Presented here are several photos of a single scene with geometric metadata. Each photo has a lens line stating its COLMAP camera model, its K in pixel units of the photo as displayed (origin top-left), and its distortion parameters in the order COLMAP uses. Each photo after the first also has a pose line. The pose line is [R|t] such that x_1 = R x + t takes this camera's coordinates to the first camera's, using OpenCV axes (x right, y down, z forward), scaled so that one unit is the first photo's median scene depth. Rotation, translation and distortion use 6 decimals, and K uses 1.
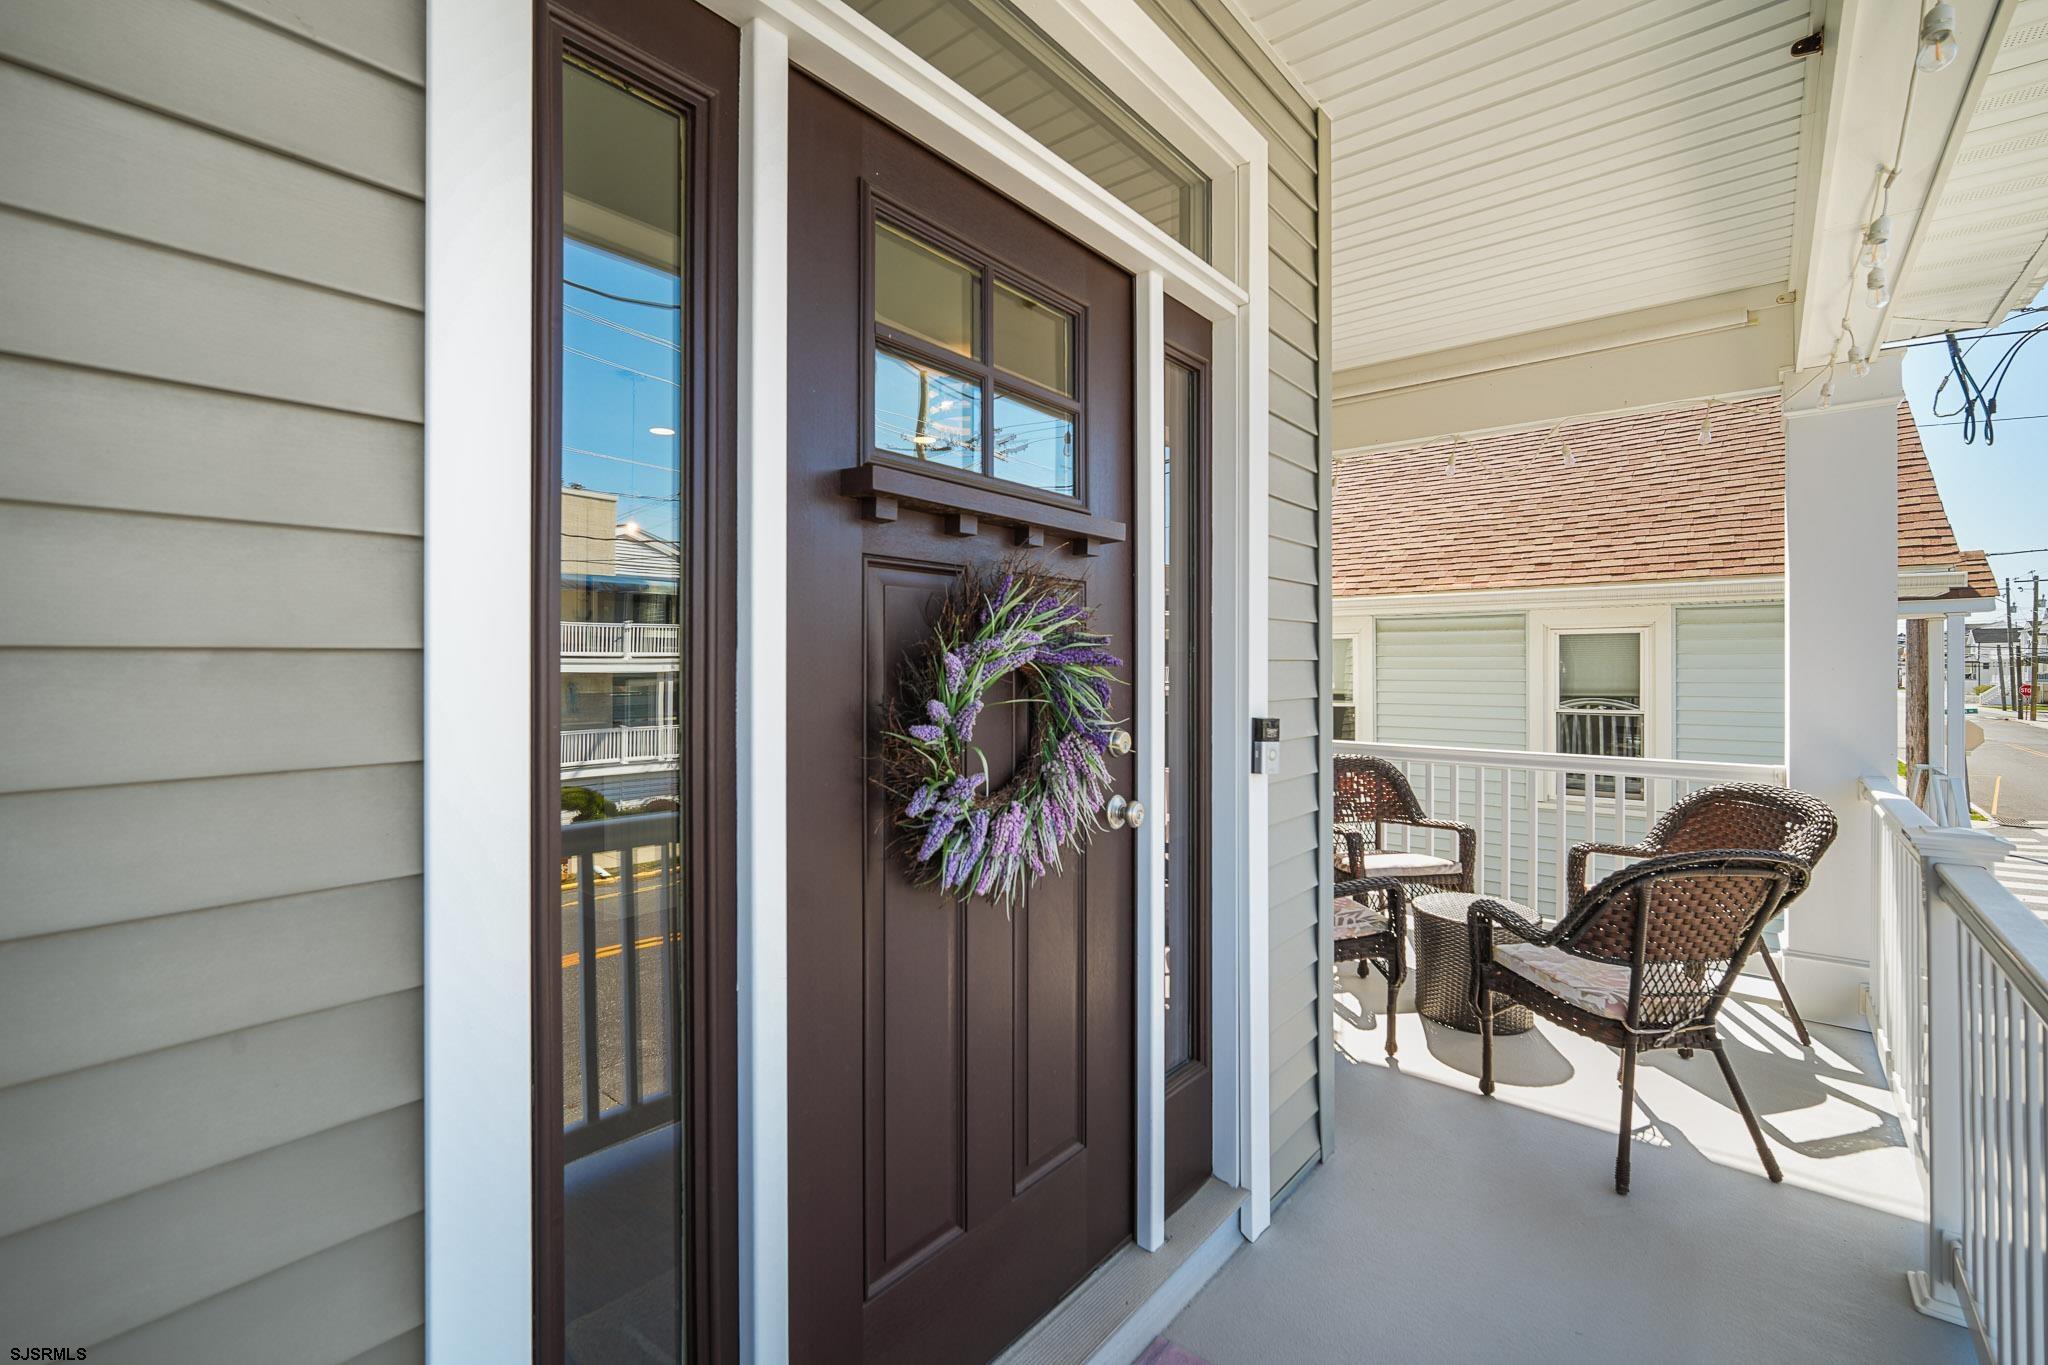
lens RADIAL K [[901.5, 0, 1023.0], [0, 901.5, 672.6], [0, 0, 1]] dist [-0.008282, 0.000994]
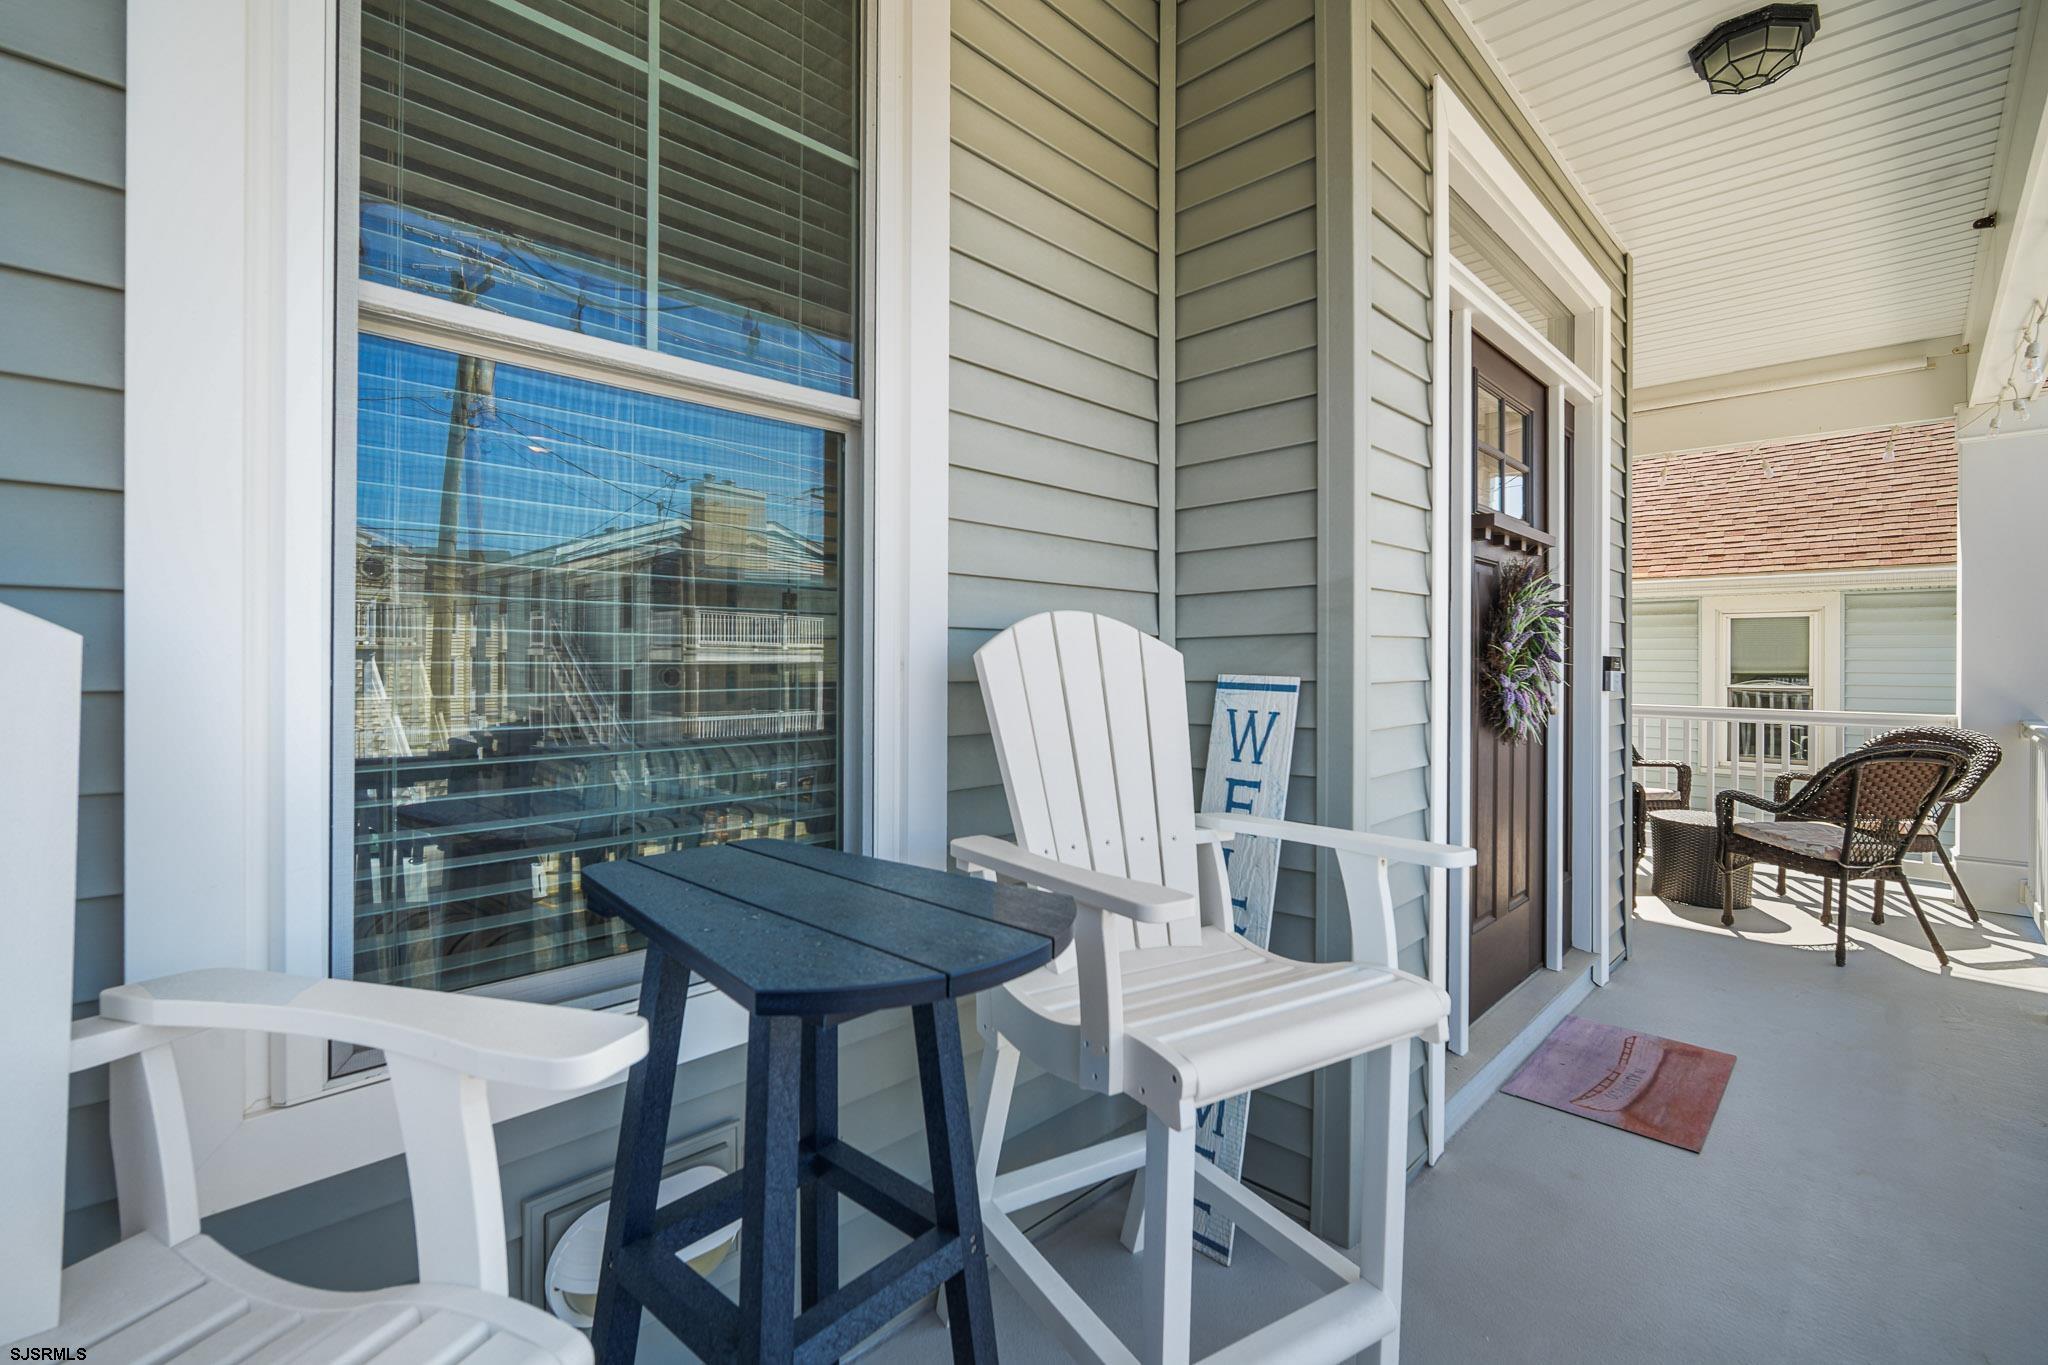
lens RADIAL K [[901.5, 0, 1029.5], [0, 901.5, 669.6], [0, 0, 1]] dist [-0.008282, 0.000994]
pose [[0.996100, 0.003270, -0.088175, -0.205819], [-0.003047, 0.999992, 0.002663, 0.024656], [0.088183, -0.002384, 0.996101, -0.224133]]
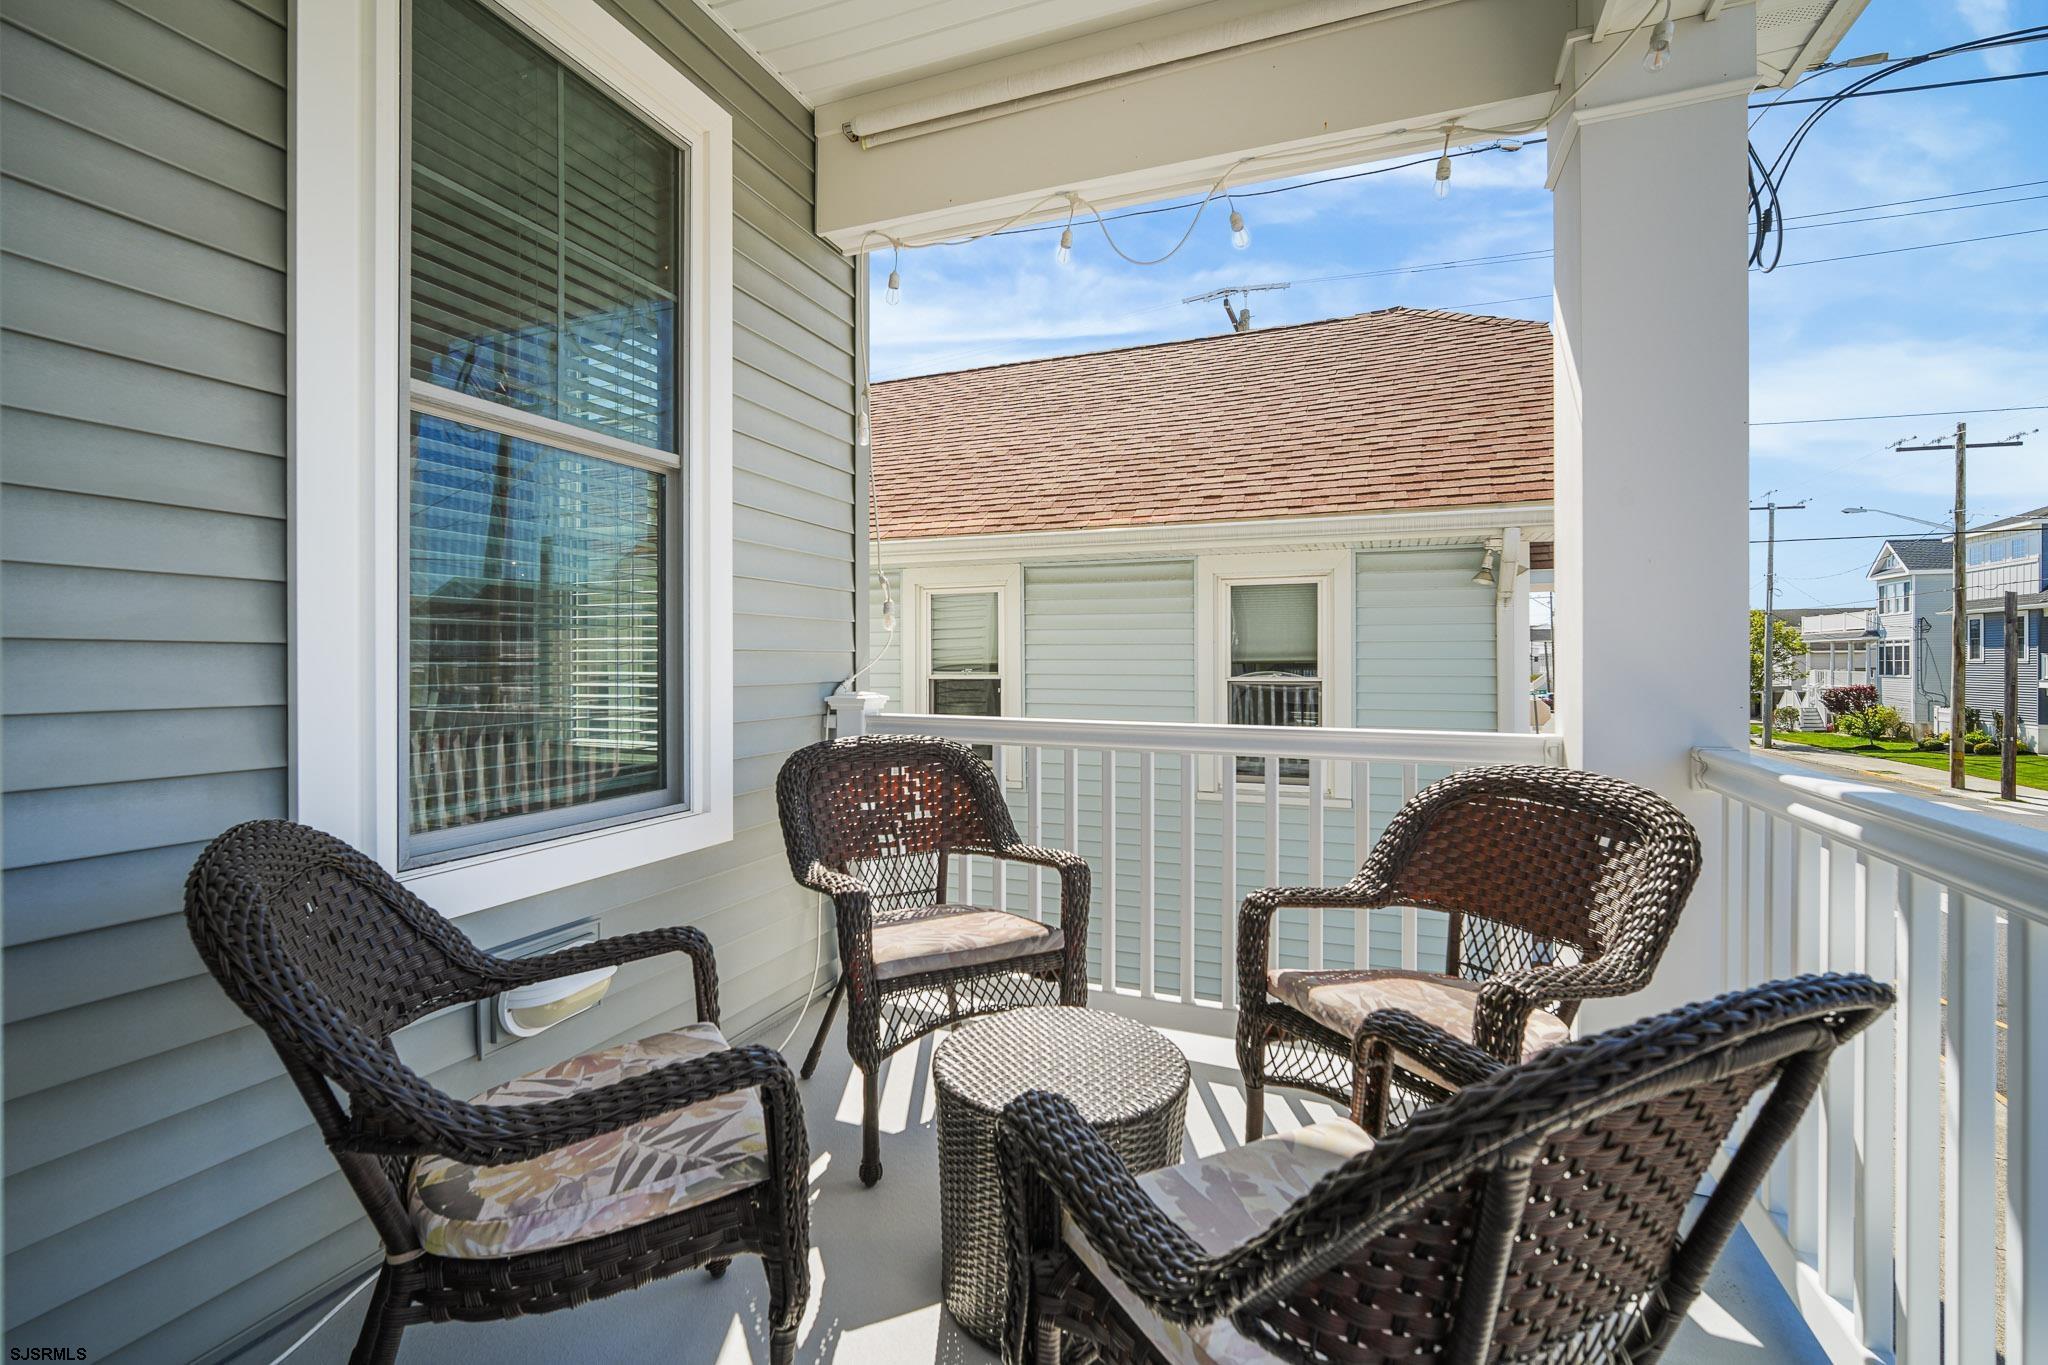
lens RADIAL K [[901.5, 0, 1020.1], [0, 901.5, 676.8], [0, 0, 1]] dist [-0.008282, 0.000994]
pose [[0.954025, -0.005255, 0.299682, 0.196781], [0.001975, 0.999935, 0.011245, 0.035330], [-0.299722, -0.010136, 0.953973, 0.322742]]
